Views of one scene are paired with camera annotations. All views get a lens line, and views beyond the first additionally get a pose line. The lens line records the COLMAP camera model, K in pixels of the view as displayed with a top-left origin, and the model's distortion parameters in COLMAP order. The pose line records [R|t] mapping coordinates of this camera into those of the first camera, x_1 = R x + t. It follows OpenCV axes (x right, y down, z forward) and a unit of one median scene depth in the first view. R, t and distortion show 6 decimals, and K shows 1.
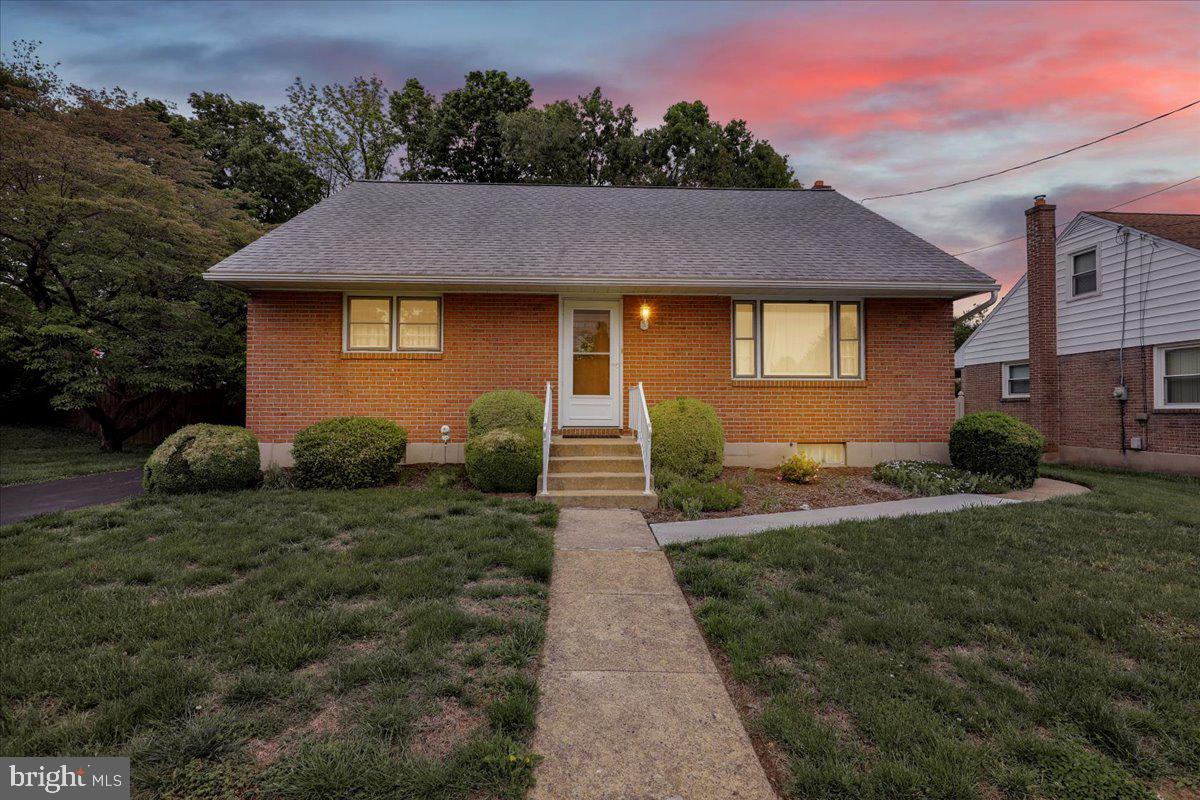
lens RADIAL K [[547.2, 0, 596.2], [0, 547.2, 401.2], [0, 0, 1]] dist [-0.000216, 0.000565]
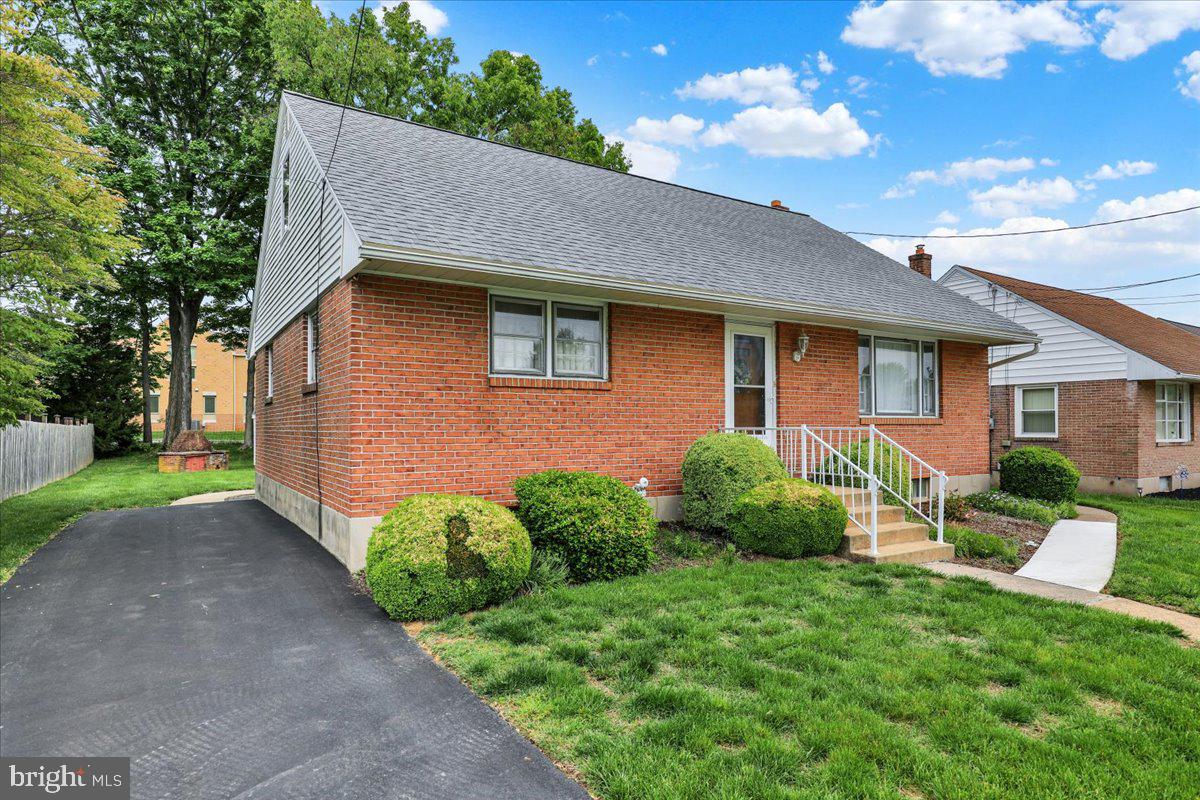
lens RADIAL K [[699.3, 0, 601.6], [0, 699.3, 395.8], [0, 0, 1]] dist [-0.008727, -0.000052]
pose [[0.864140, 0.018595, 0.502907, -0.748581], [-0.005271, 0.999597, -0.027903, -0.039599], [-0.503223, 0.021462, 0.863890, 0.166132]]
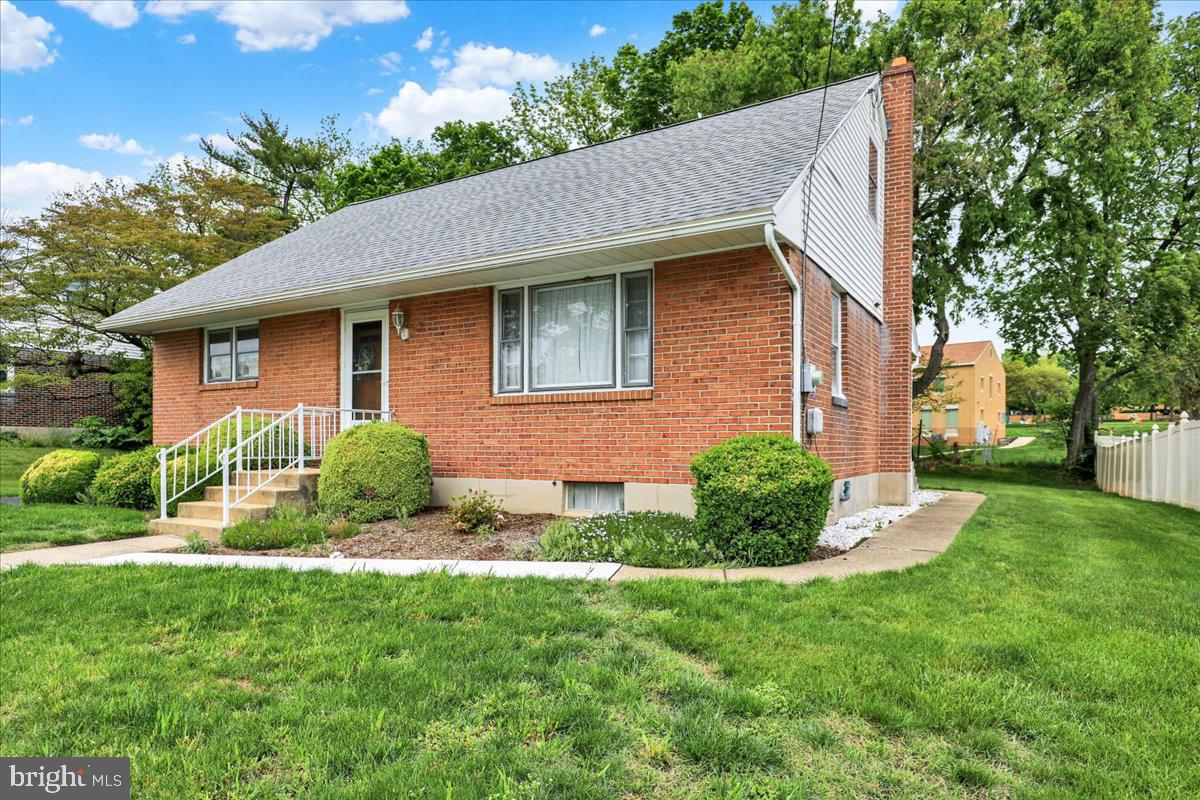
lens RADIAL K [[716.8, 0, 585.3], [0, 716.8, 450.7], [0, 0, 1]] dist [-0.002512, -0.000013]
pose [[0.836455, 0.002367, -0.548031, 0.888441], [0.007506, 0.999847, 0.015776, 0.021661], [0.547985, -0.017309, 0.836309, 0.233523]]
